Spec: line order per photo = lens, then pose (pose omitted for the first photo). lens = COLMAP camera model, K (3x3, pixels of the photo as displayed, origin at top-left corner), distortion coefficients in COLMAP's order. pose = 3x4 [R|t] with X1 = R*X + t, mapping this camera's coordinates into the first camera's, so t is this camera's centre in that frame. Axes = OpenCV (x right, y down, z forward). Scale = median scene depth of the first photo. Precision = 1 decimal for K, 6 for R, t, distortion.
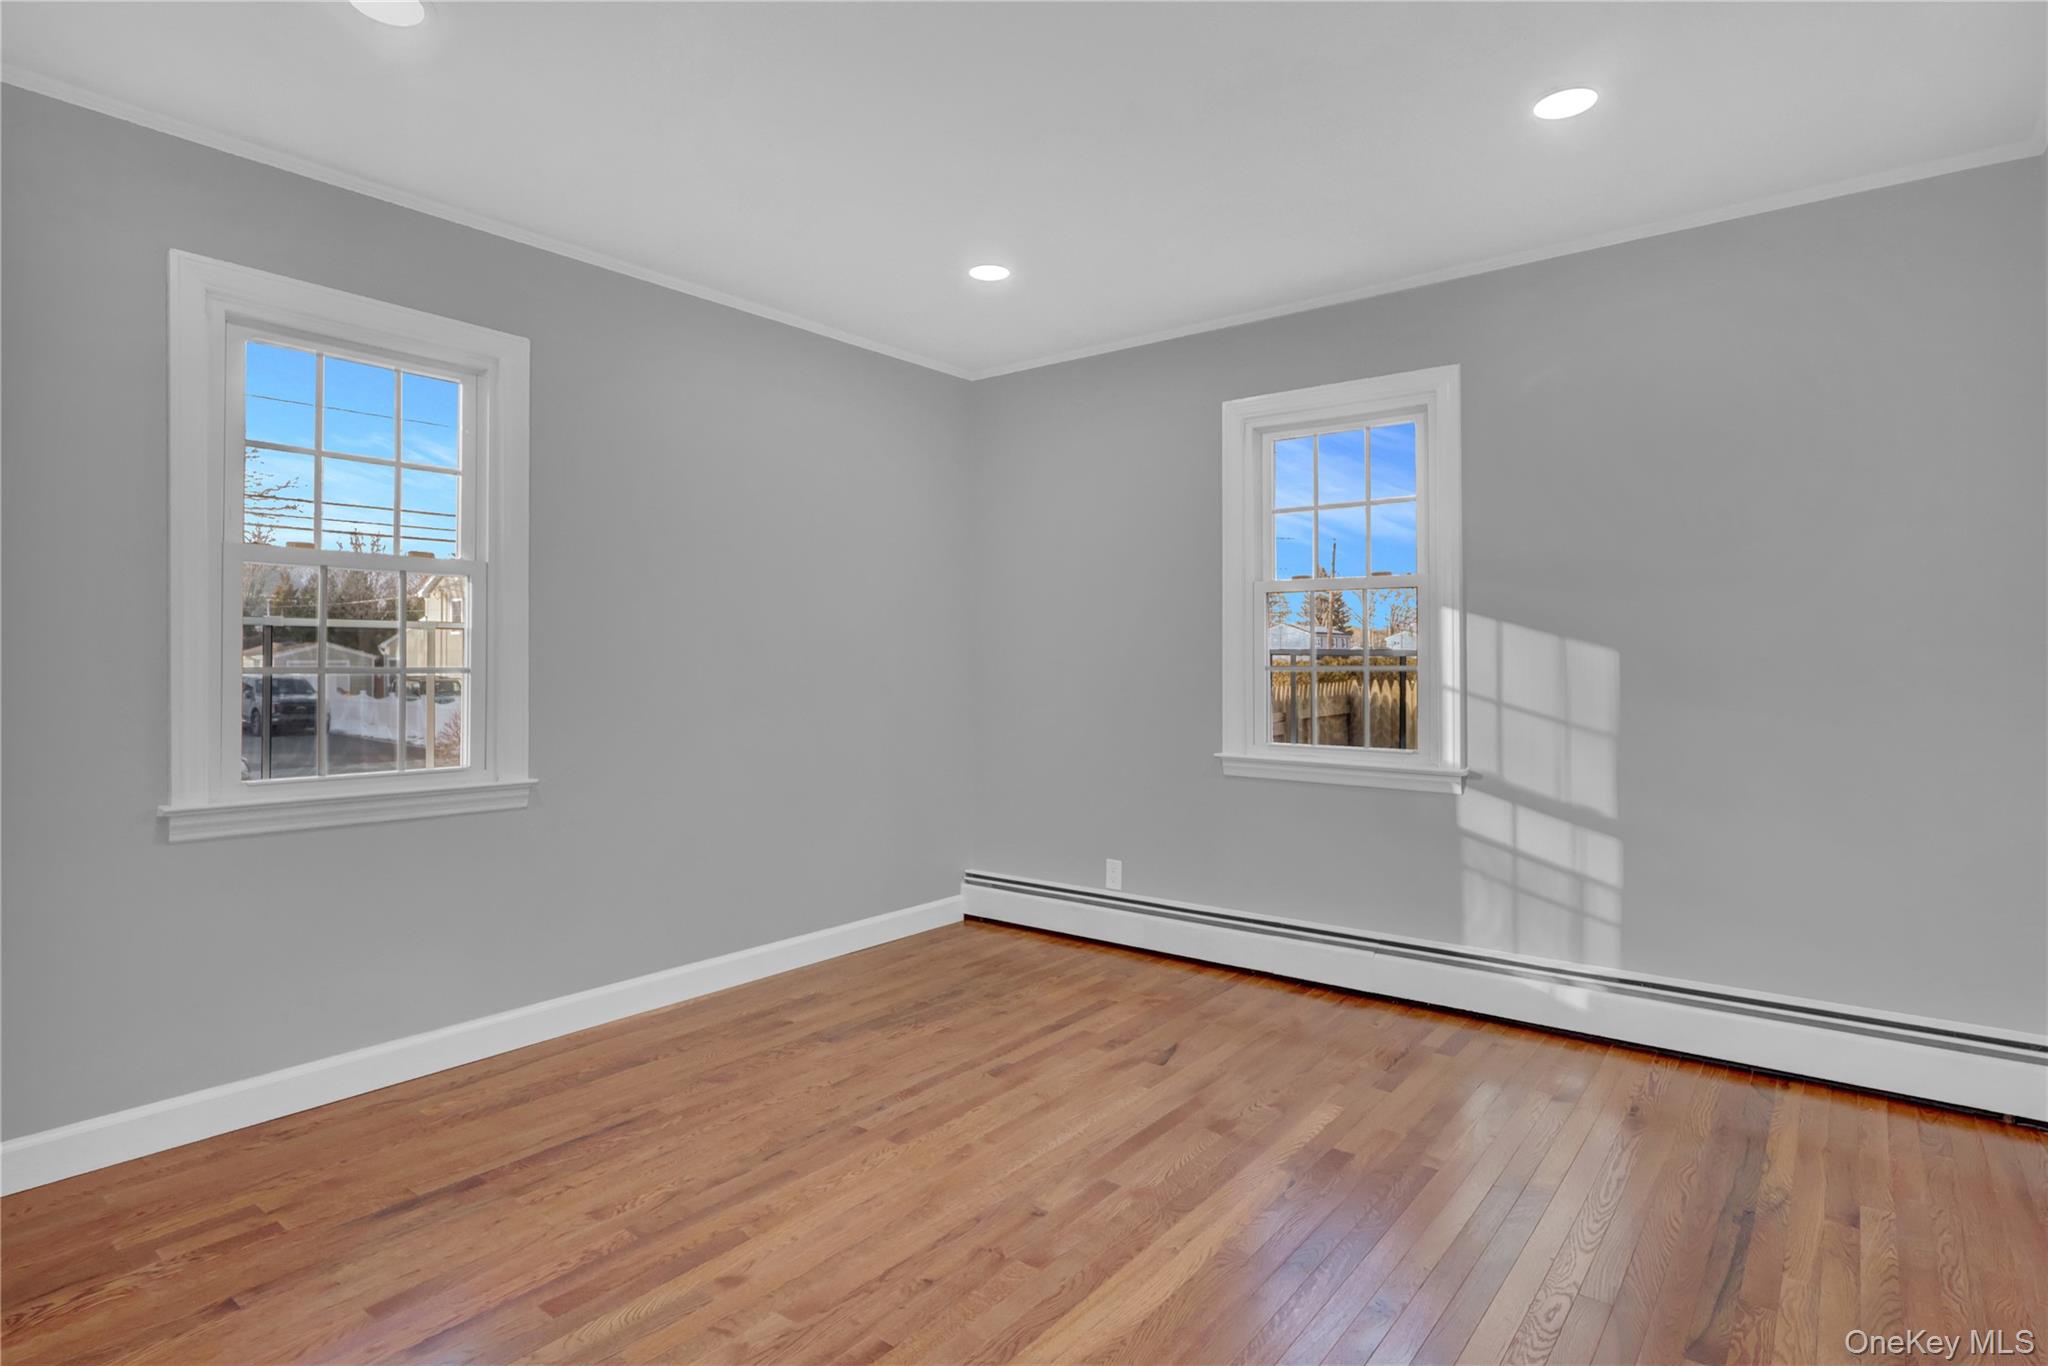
lens RADIAL K [[1058.0, 0, 1029.9], [0, 1058.0, 675.6], [0, 0, 1]] dist [0.001262, -0.000528]
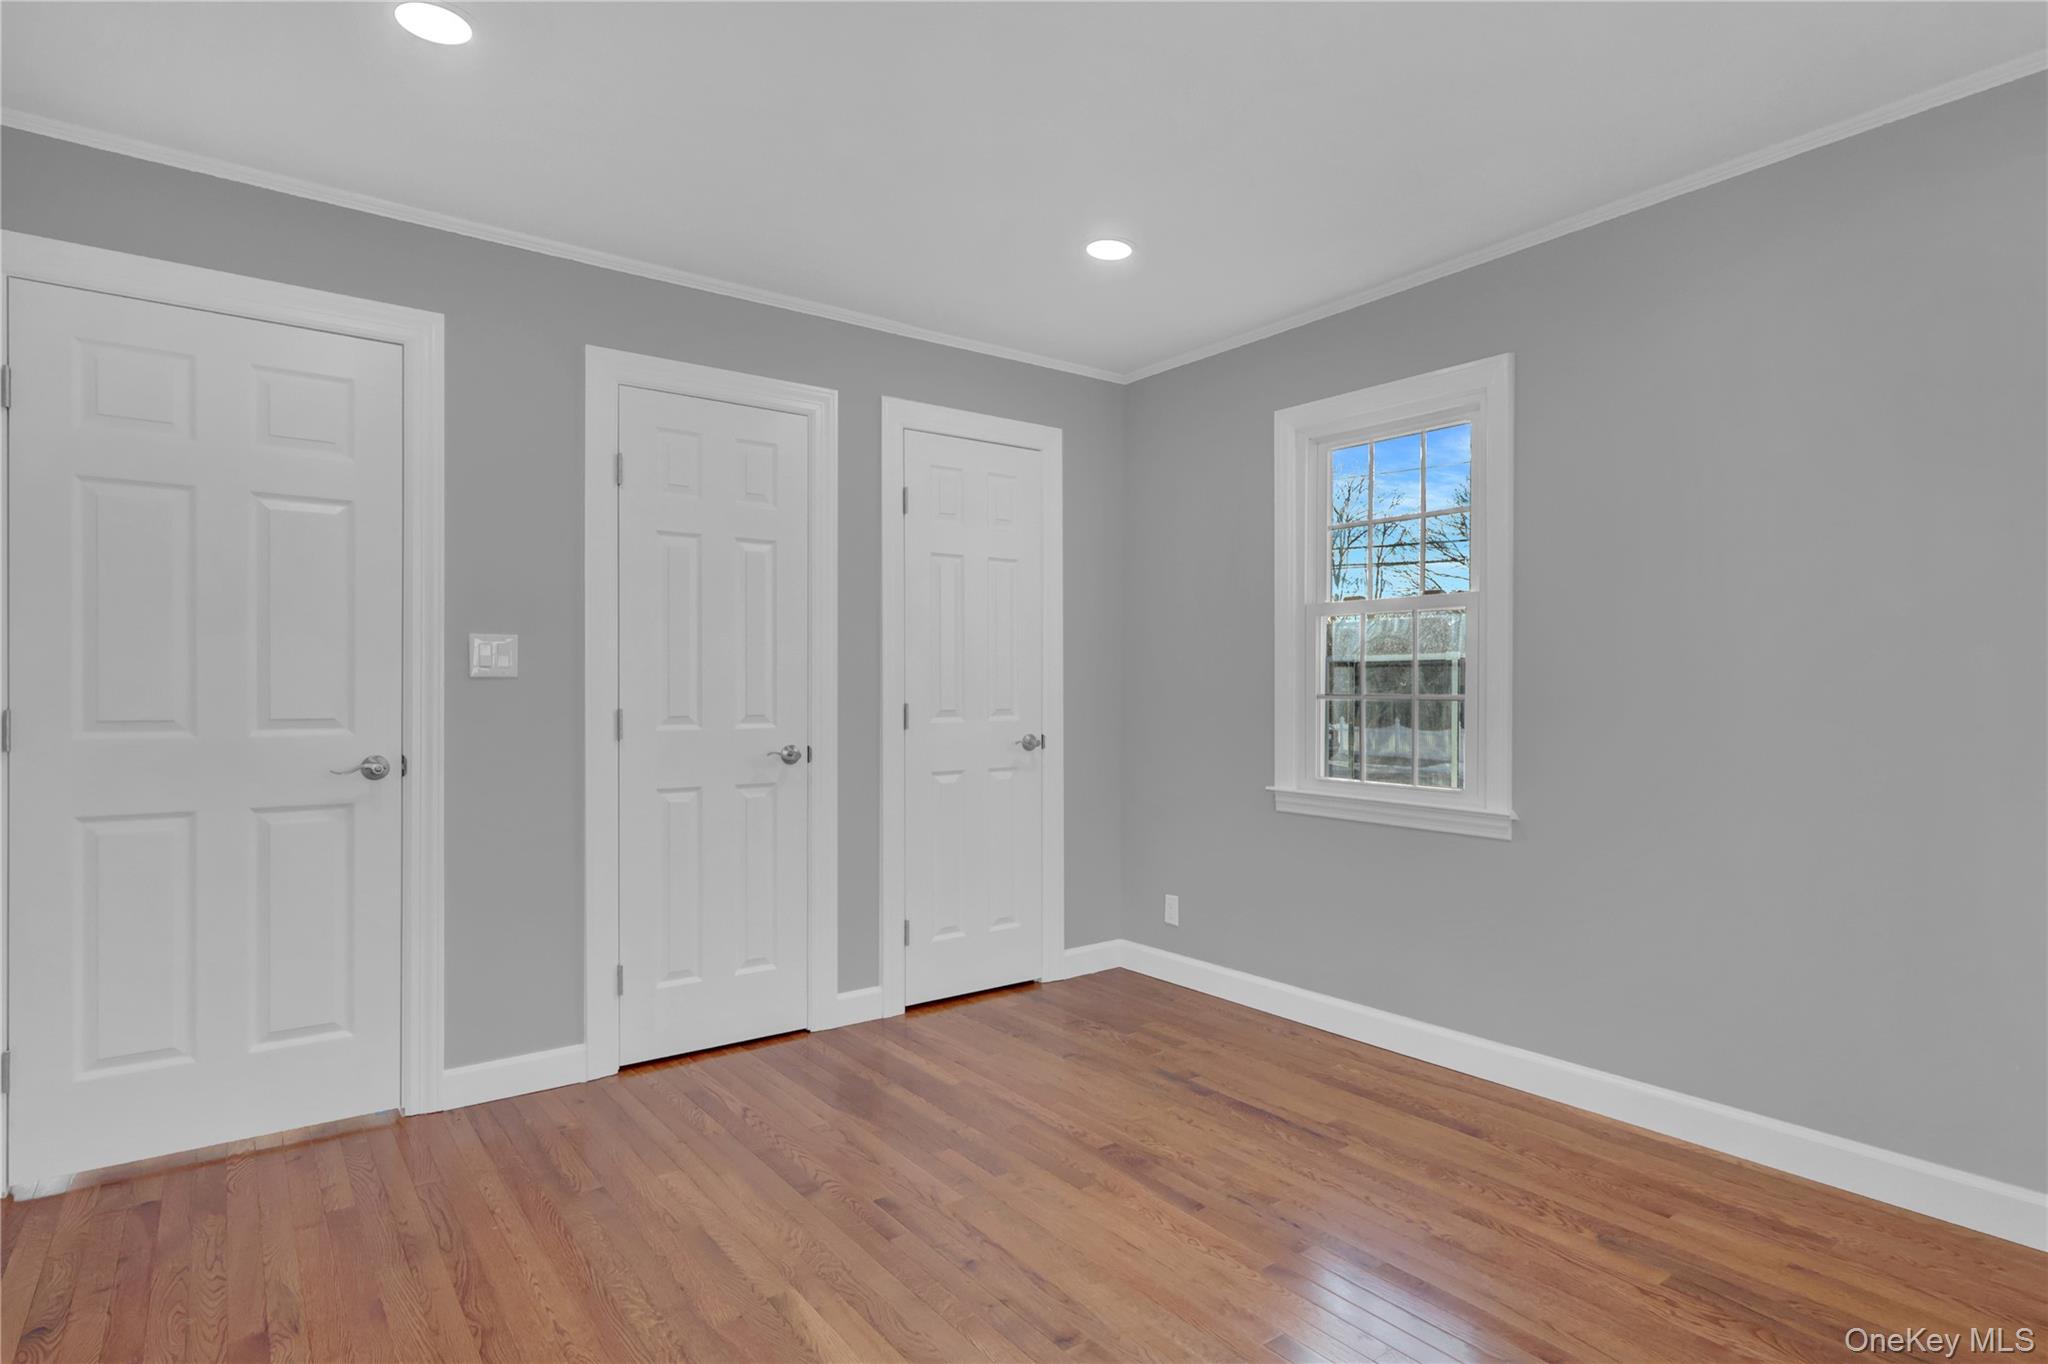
lens RADIAL K [[1058.0, 0, 1029.9], [0, 1058.0, 674.6], [0, 0, 1]] dist [0.001262, -0.000528]
pose [[-0.259404, -0.020667, -0.965548, 0.634760], [-0.011671, 0.999765, -0.018264, -0.005340], [0.965699, 0.006531, -0.259584, 0.900086]]
